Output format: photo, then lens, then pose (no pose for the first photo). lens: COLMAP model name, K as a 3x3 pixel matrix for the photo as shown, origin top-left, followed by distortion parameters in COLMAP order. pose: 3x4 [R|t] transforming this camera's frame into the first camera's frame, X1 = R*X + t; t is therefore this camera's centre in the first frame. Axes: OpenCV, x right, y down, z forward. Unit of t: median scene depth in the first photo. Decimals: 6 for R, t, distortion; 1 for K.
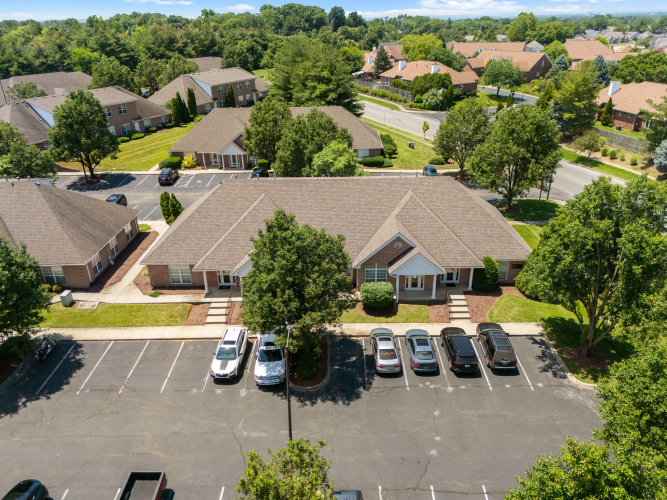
lens RADIAL K [[487.6, 0, 331.3], [0, 487.6, 250.8], [0, 0, 1]] dist [0.051097, -0.034281]
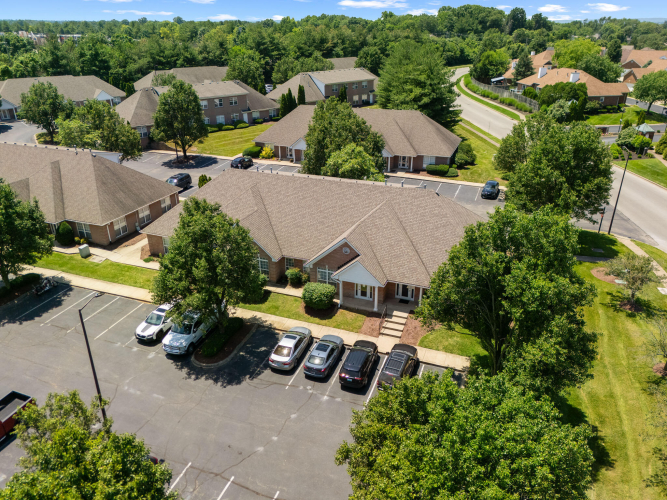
lens RADIAL K [[487.6, 0, 335.9], [0, 487.6, 250.0], [0, 0, 1]] dist [0.051097, -0.034281]
pose [[0.937333, 0.158276, -0.310413, 0.239747], [-0.159439, 0.986967, 0.021796, -0.017503], [0.309817, 0.029062, 0.950352, 0.026970]]
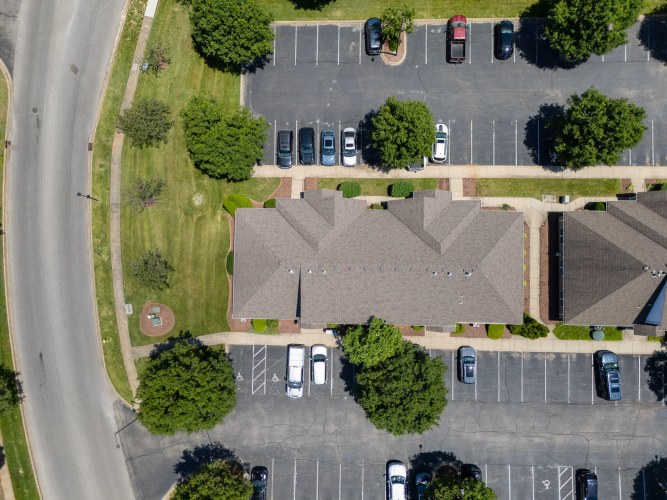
lens RADIAL K [[487.6, 0, 333.2], [0, 487.6, 249.5], [0, 0, 1]] dist [0.051097, -0.034281]
pose [[-0.999016, -0.011044, 0.042947, 0.044722], [0.043905, -0.382308, 0.922991, -0.763429], [0.006226, 0.923969, 0.382417, 0.336999]]
